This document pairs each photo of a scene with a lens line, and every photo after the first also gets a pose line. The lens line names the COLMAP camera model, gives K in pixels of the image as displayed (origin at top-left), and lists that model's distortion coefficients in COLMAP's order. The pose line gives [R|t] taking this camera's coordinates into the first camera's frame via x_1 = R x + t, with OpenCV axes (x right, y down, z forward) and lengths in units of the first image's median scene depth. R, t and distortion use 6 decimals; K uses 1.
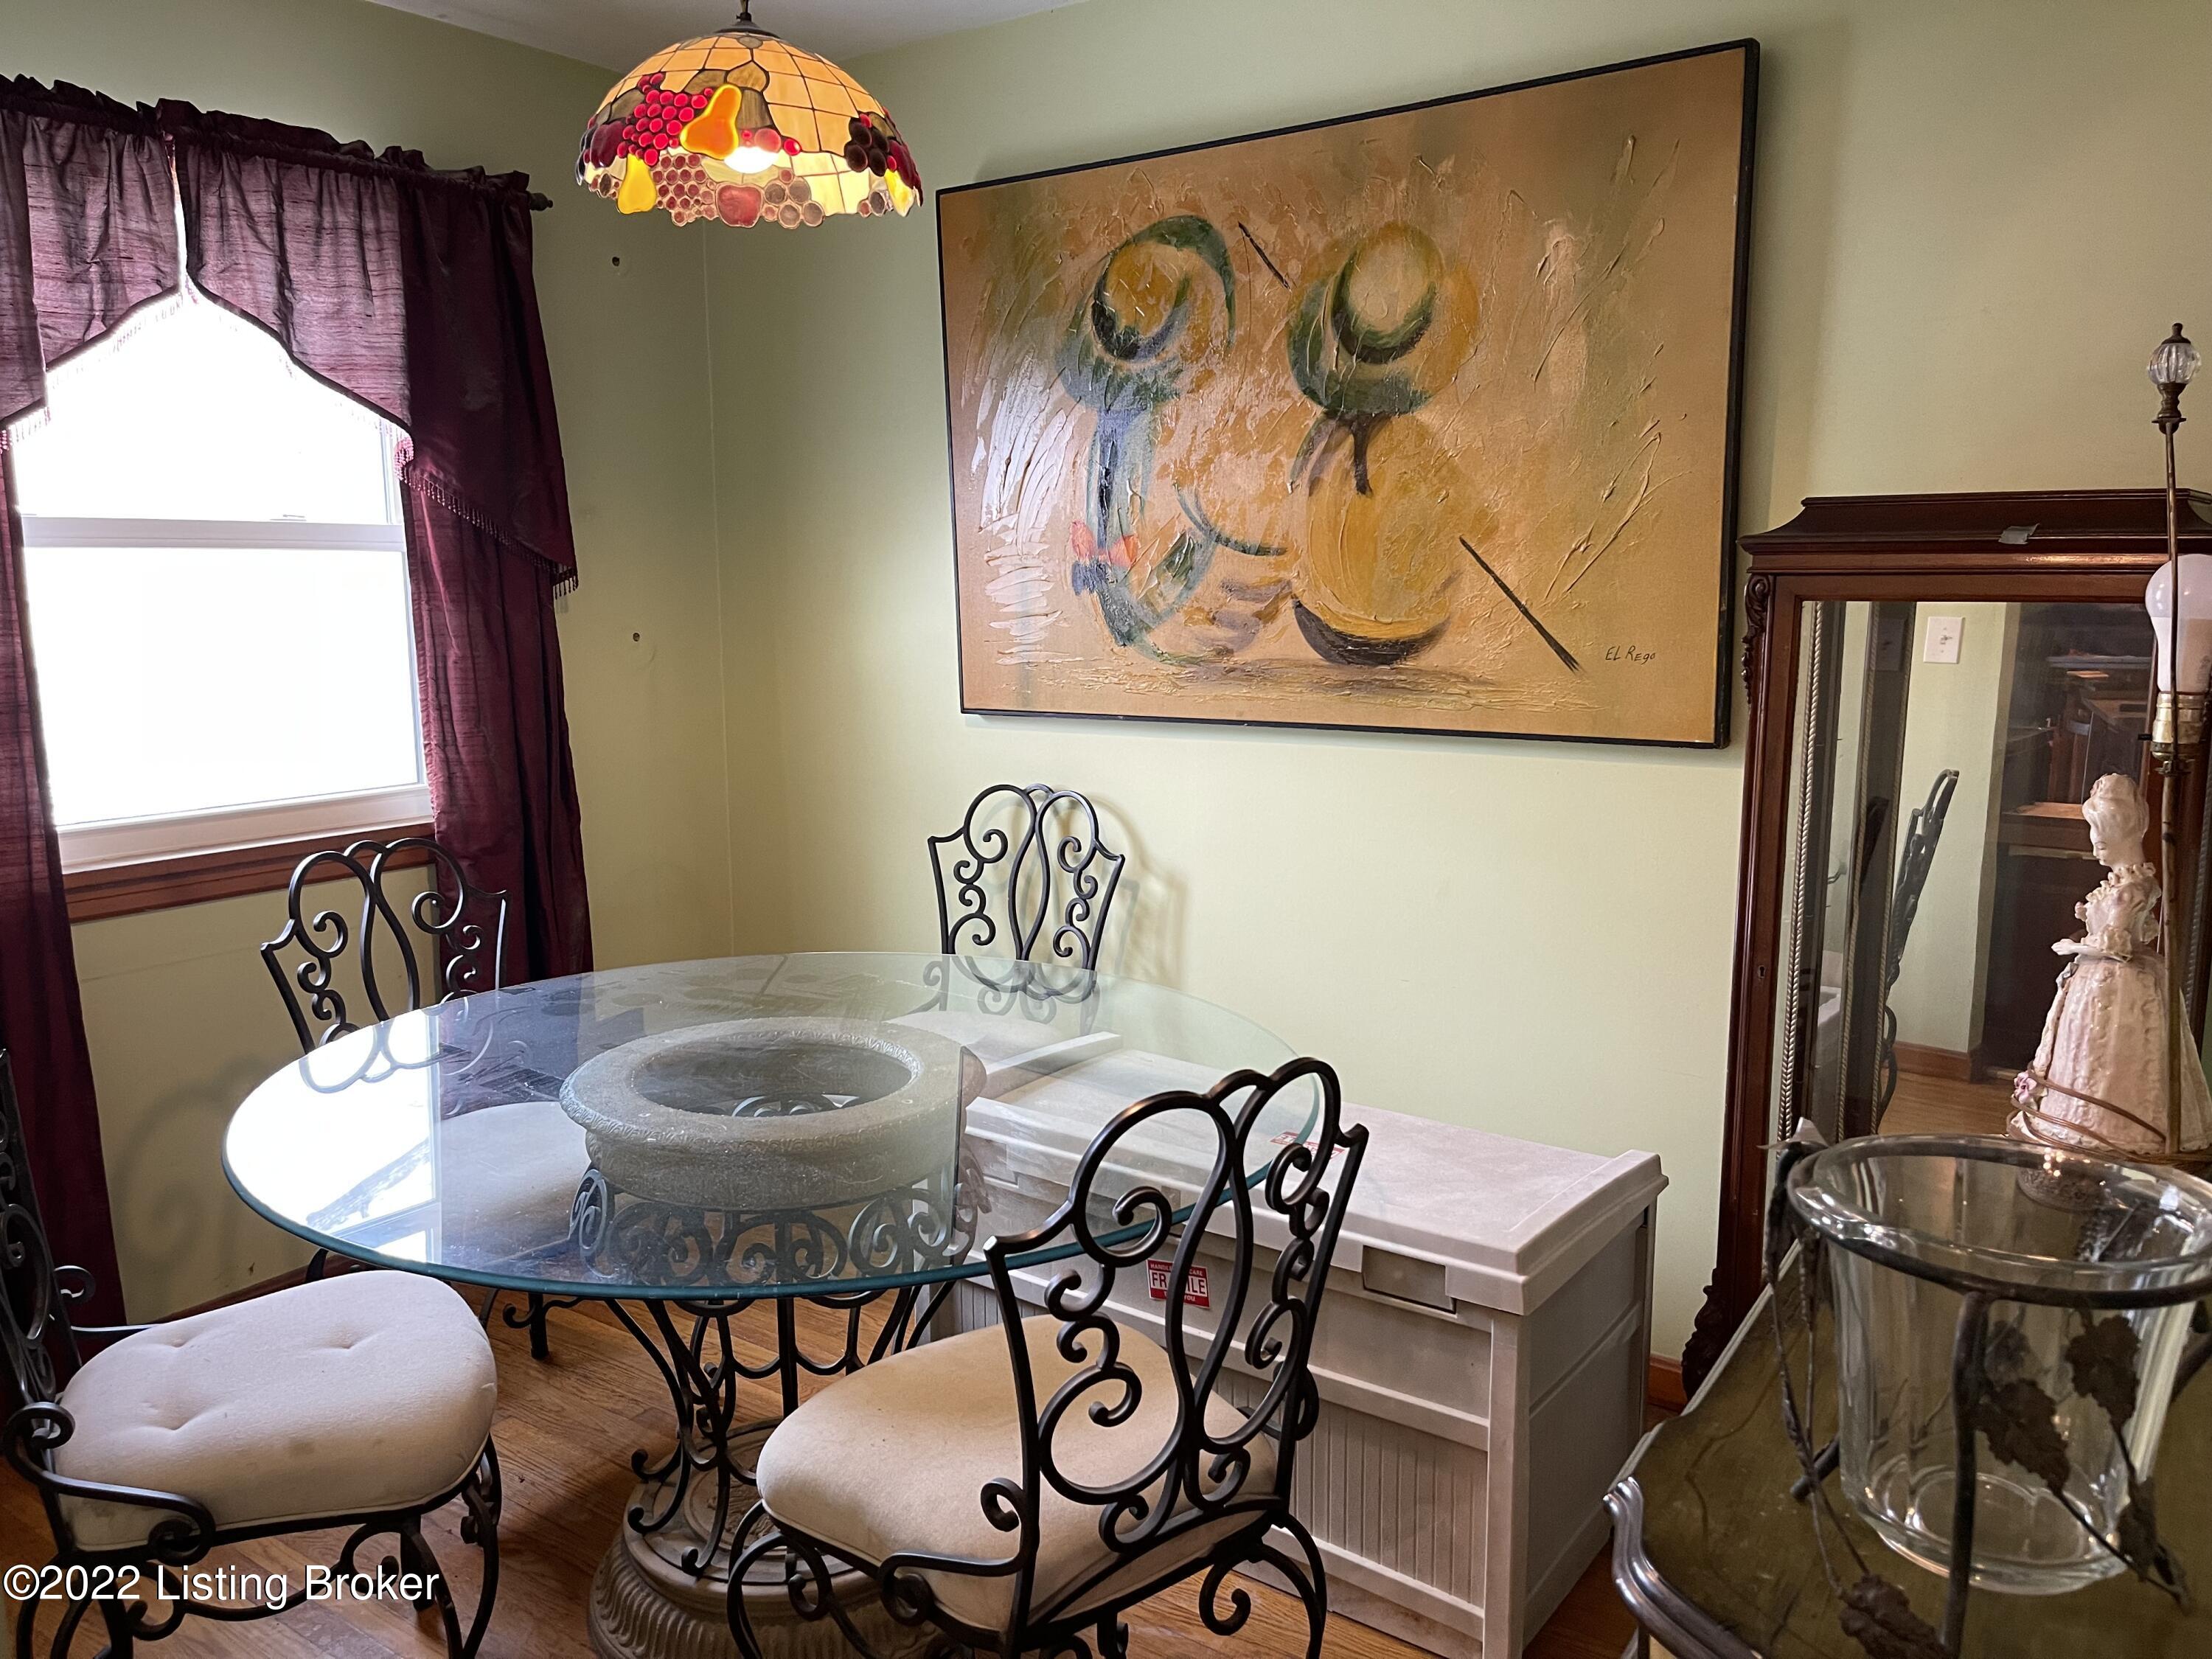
lens RADIAL K [[1683.7, 0, 1111.0], [0, 1683.7, 835.3], [0, 0, 1]] dist [0.046751, -0.043406]
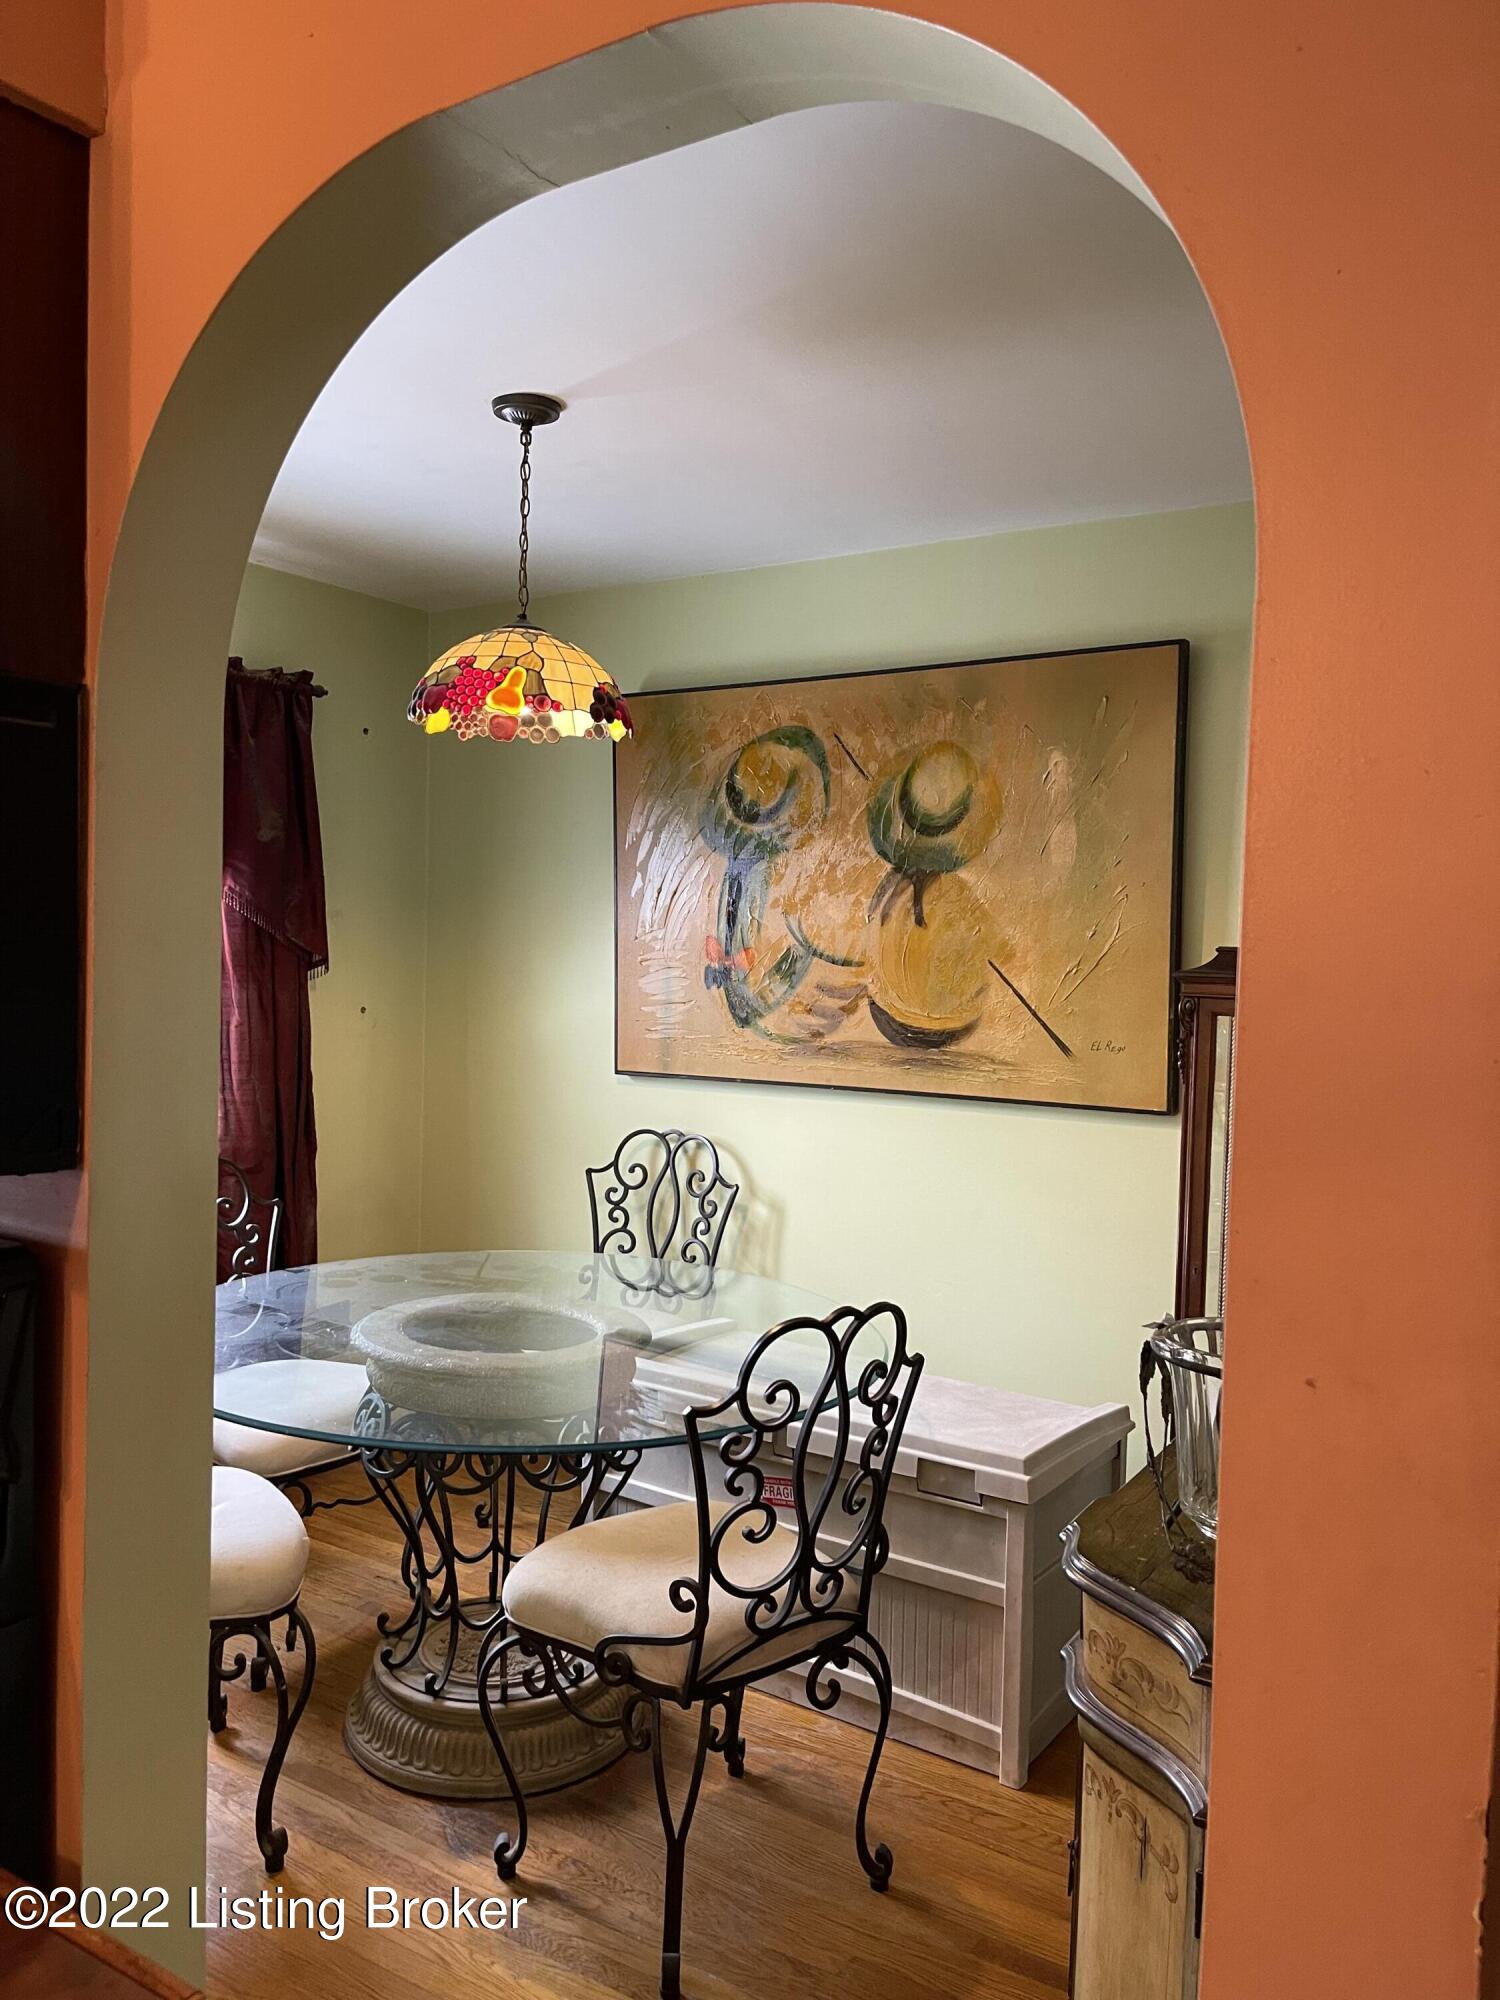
lens RADIAL K [[1522.3, 0, 743.3], [0, 1522.3, 994.6], [0, 0, 1]] dist [0.046751, -0.043406]
pose [[0.998871, 0.029693, 0.037086, -0.045844], [-0.024743, 0.991536, -0.127450, 0.019835], [-0.040557, 0.126389, 0.991151, -0.257404]]
